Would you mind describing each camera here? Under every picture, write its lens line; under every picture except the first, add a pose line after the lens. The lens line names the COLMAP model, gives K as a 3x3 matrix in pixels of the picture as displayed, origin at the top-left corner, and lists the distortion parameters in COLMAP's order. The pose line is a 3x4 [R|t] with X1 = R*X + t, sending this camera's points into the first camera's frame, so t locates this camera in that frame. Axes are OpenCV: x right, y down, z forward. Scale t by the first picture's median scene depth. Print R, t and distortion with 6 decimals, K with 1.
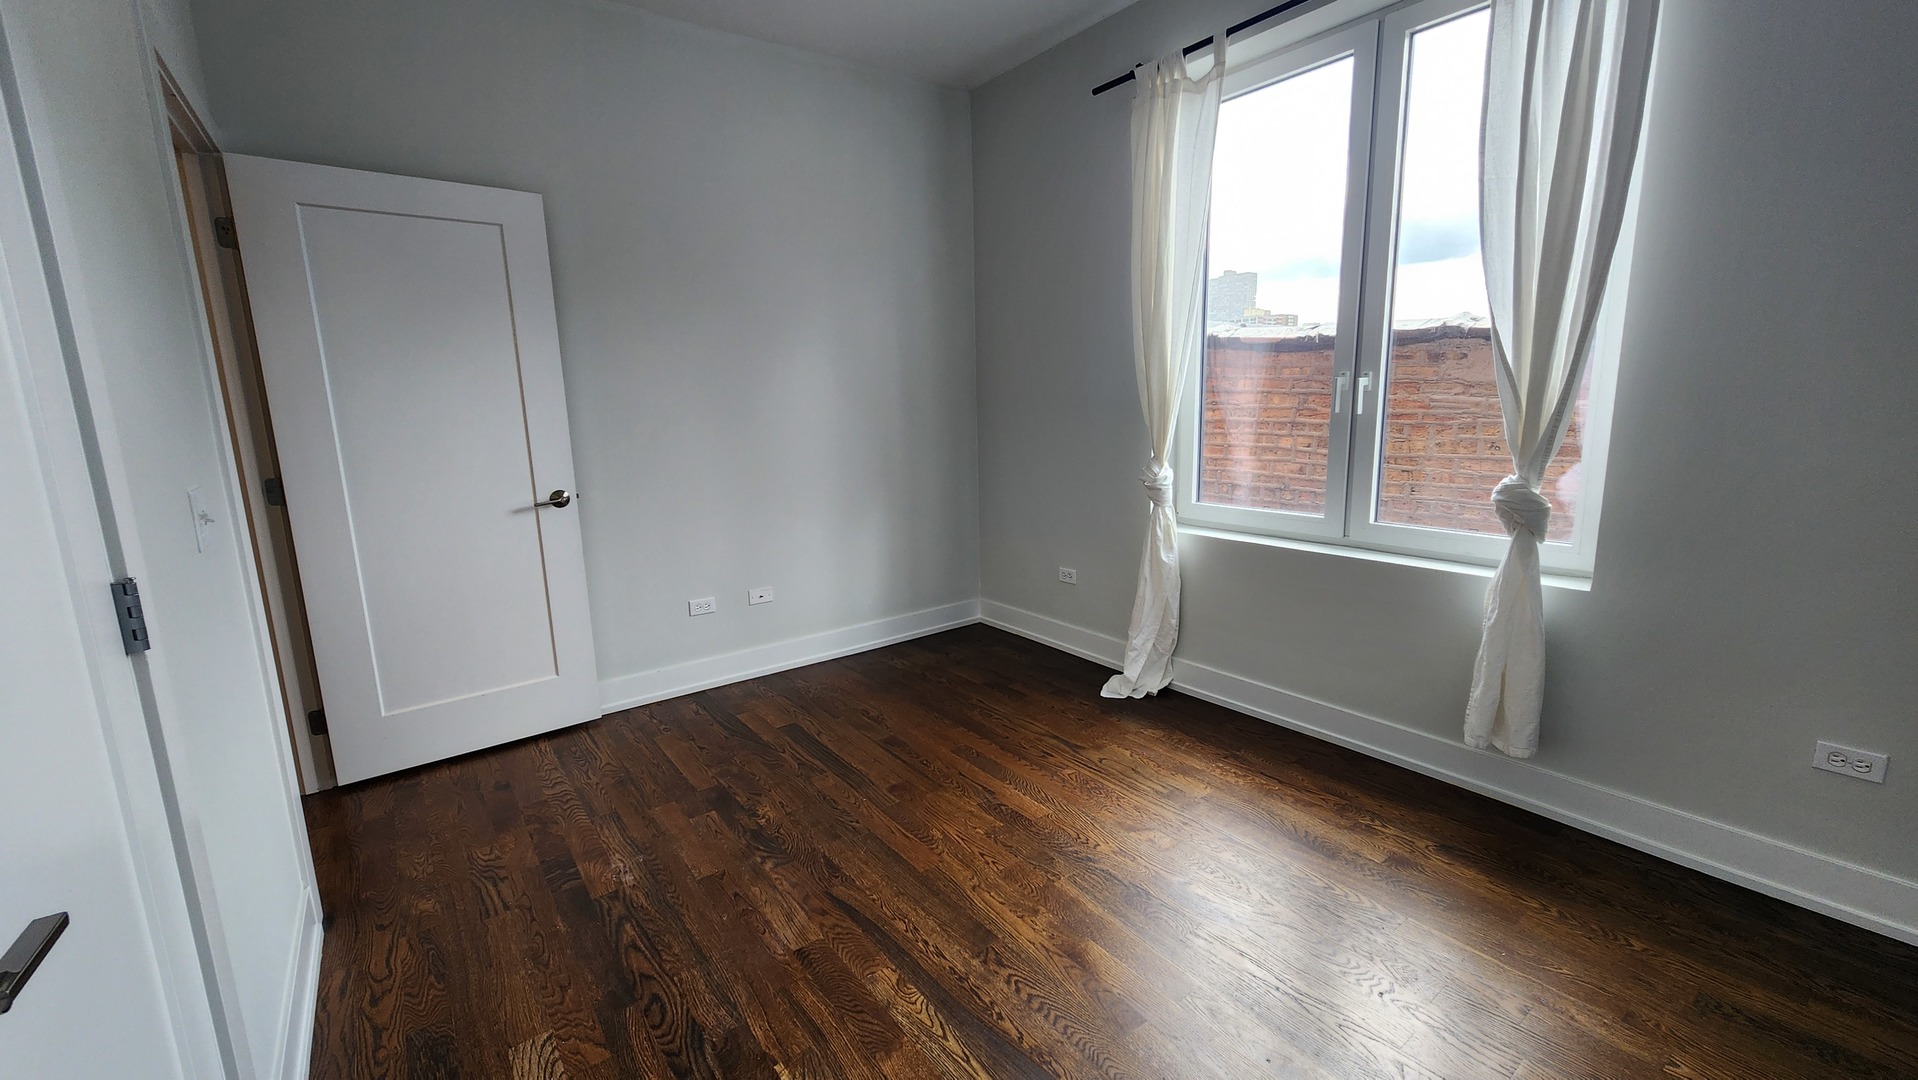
lens RADIAL K [[773.0, 0, 959.0], [0, 773.0, 540.0], [0, 0, 1]] dist [-0.000539, 0.000226]
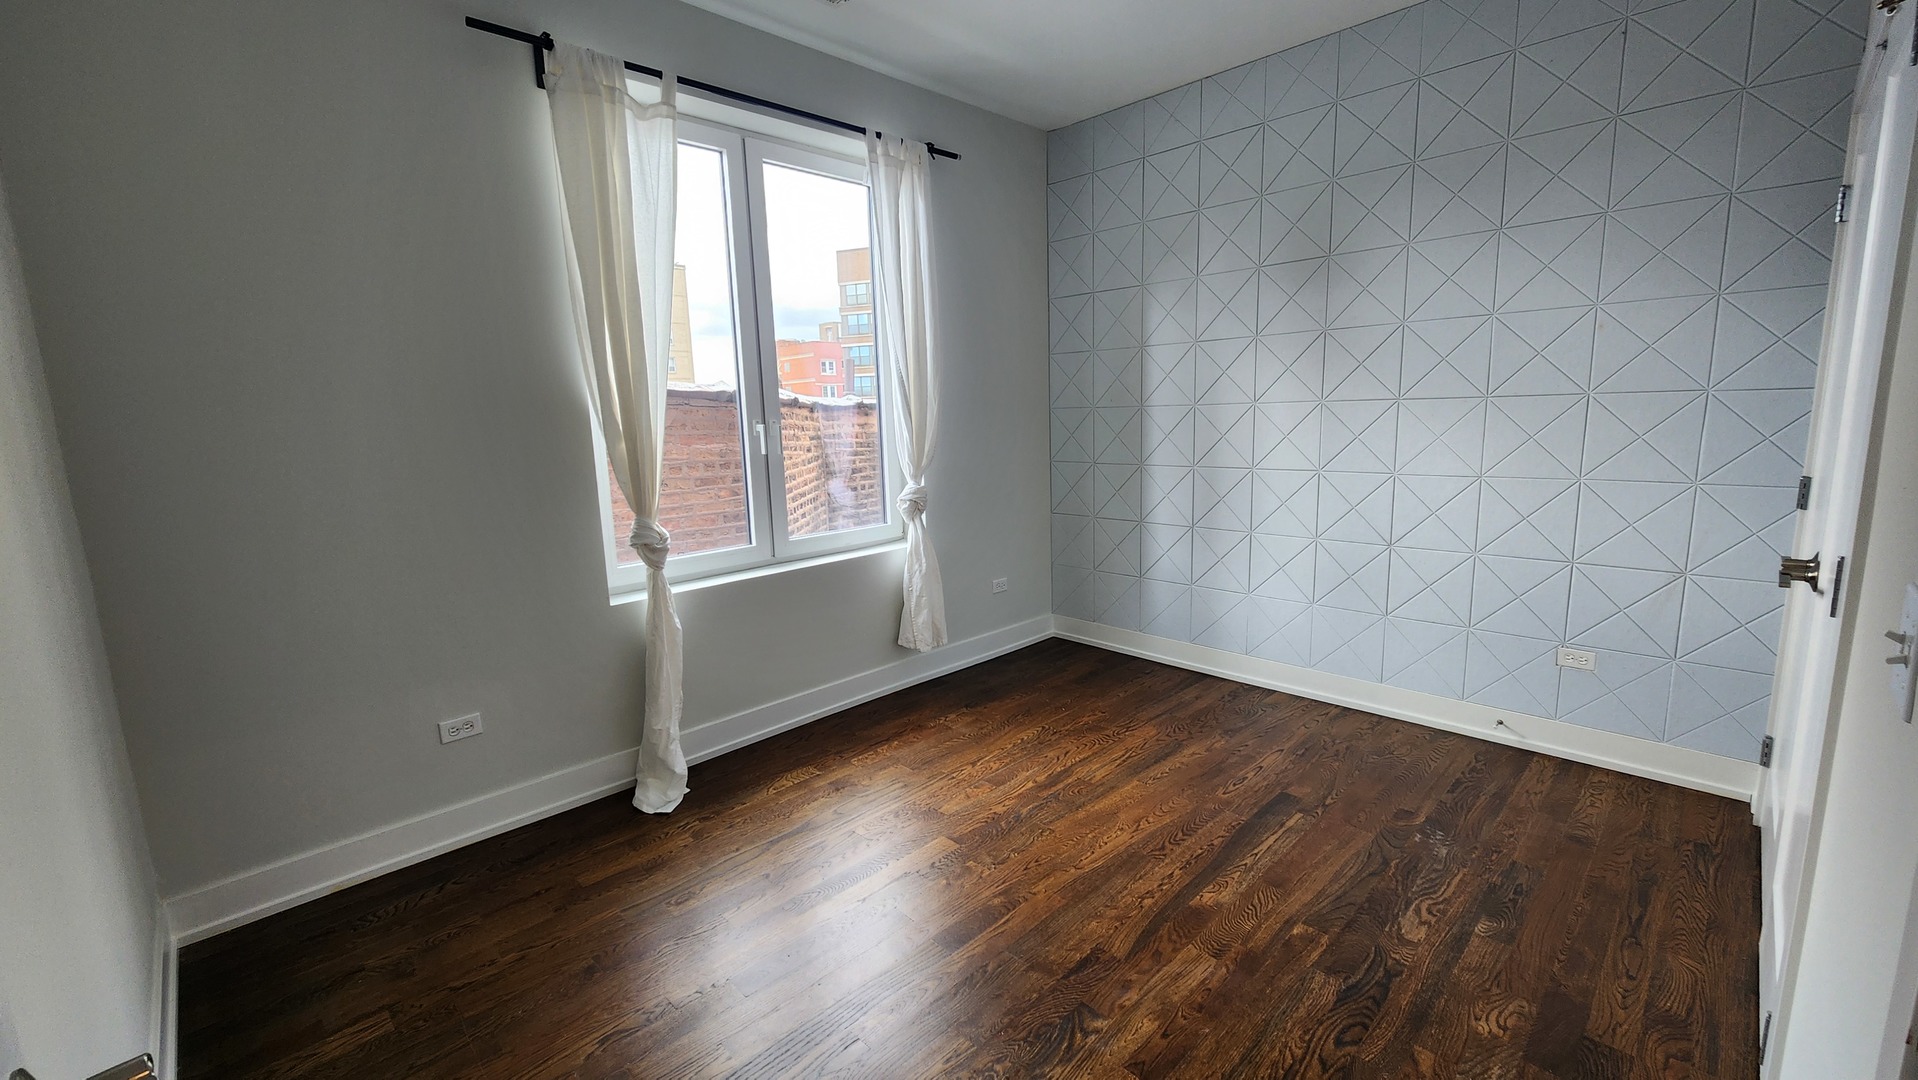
lens RADIAL K [[773.0, 0, 959.0], [0, 773.0, 540.0], [0, 0, 1]] dist [-0.000539, 0.000226]
pose [[-0.127743, -0.137190, 0.982273, -0.952512], [0.216398, 0.962671, 0.162595, -0.217365], [-0.967912, 0.233332, -0.093287, 1.118241]]
